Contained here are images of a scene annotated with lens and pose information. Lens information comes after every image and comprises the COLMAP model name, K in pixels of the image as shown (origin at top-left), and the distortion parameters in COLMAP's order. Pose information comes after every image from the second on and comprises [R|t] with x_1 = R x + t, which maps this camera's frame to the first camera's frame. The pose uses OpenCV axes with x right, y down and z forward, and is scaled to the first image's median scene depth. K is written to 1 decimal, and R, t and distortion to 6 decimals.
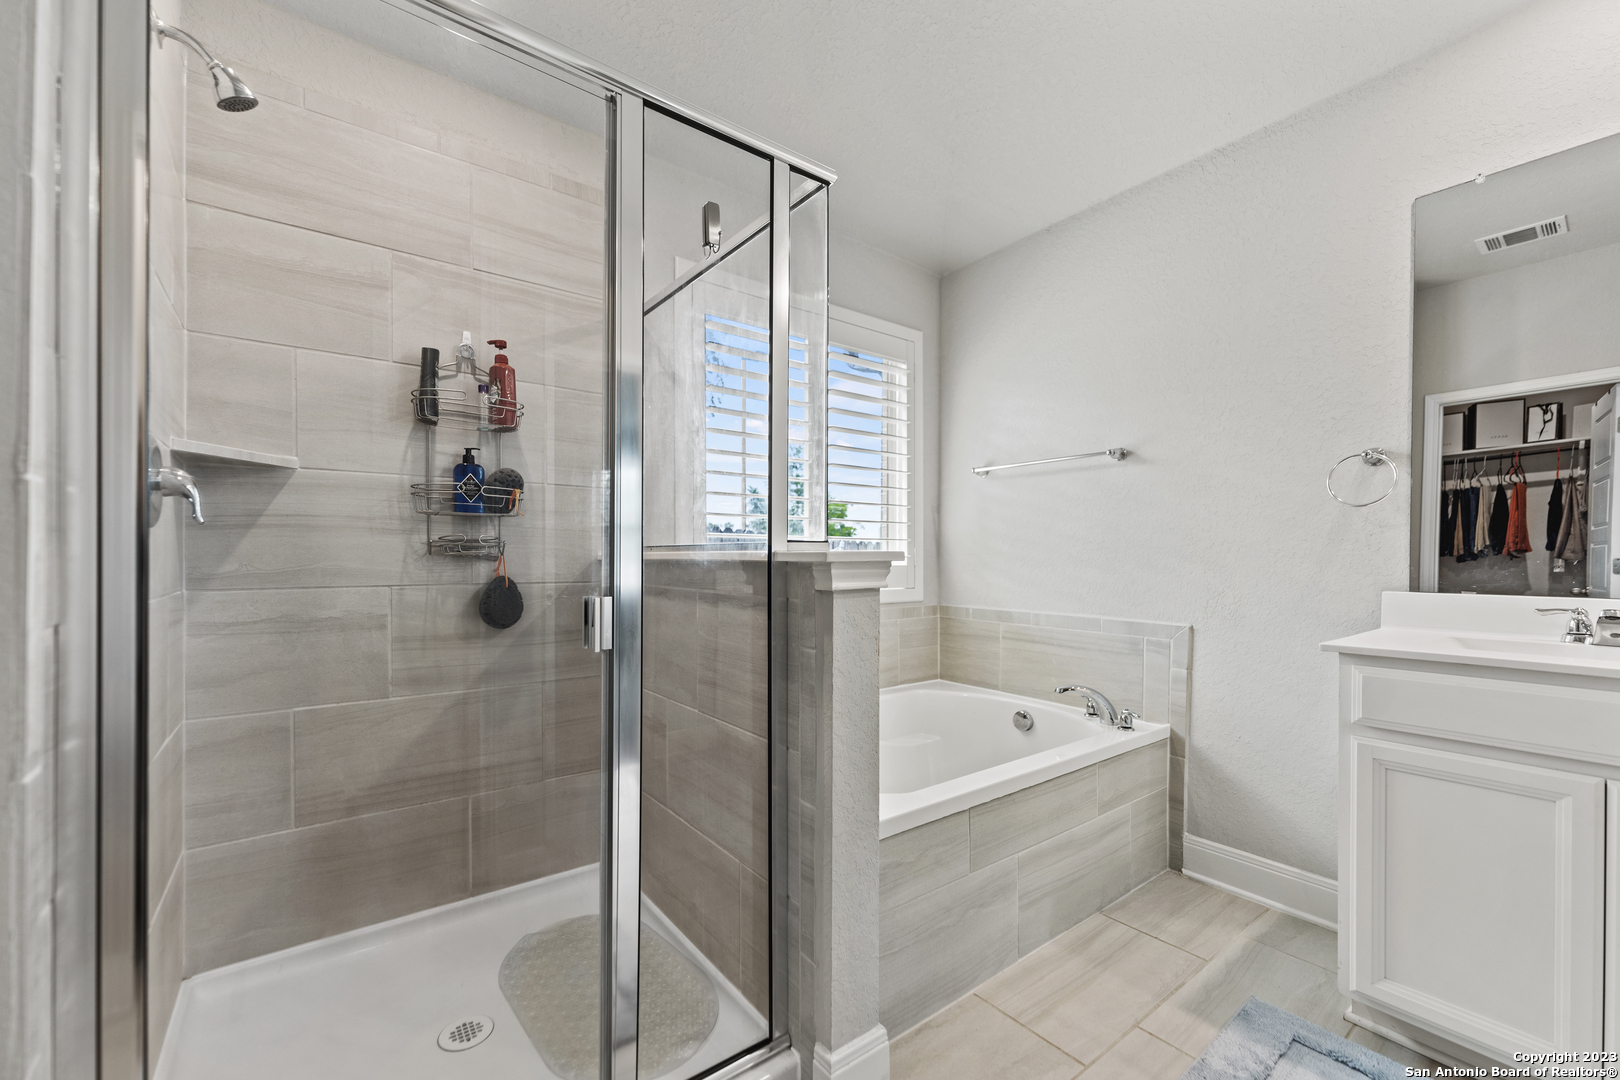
lens RADIAL K [[651.1, 0, 806.3], [0, 651.1, 556.6], [0, 0, 1]] dist [0.002577, -0.000331]
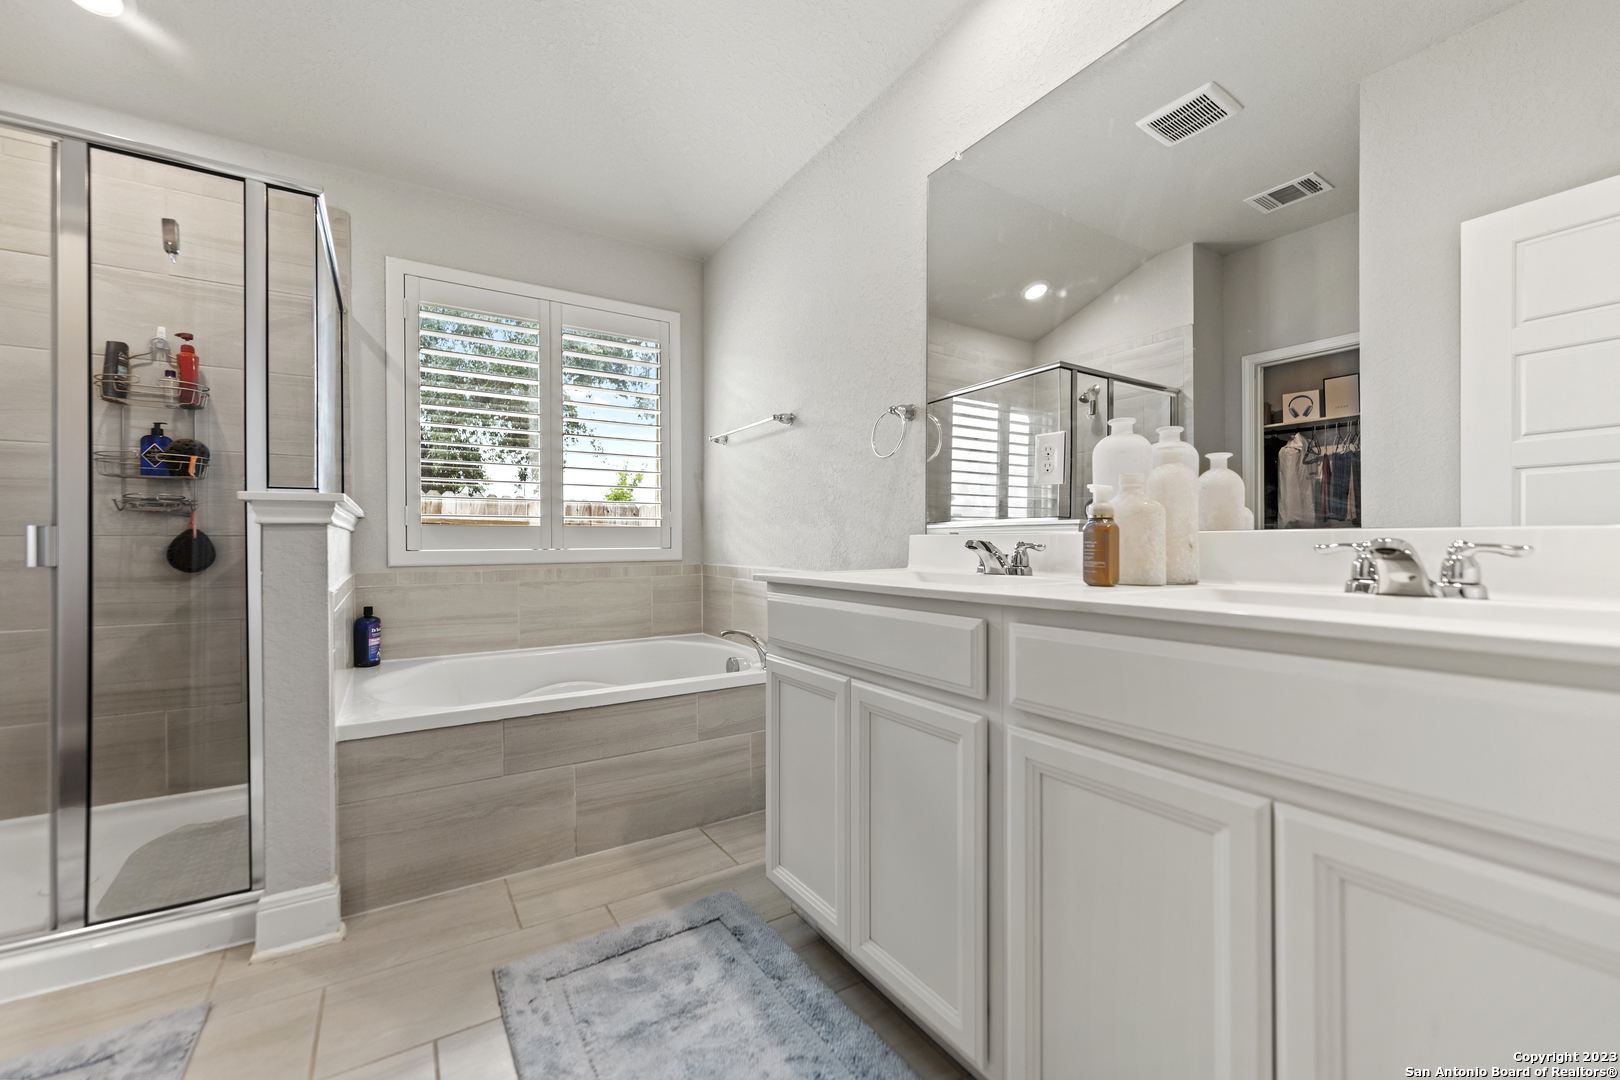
lens RADIAL K [[651.1, 0, 812.9], [0, 651.1, 537.3], [0, 0, 1]] dist [0.002577, -0.000331]
pose [[0.996072, -0.007432, -0.088239, 0.798165], [0.006973, 0.999960, -0.005515, 0.061563], [0.088277, 0.004878, 0.996084, -0.100193]]
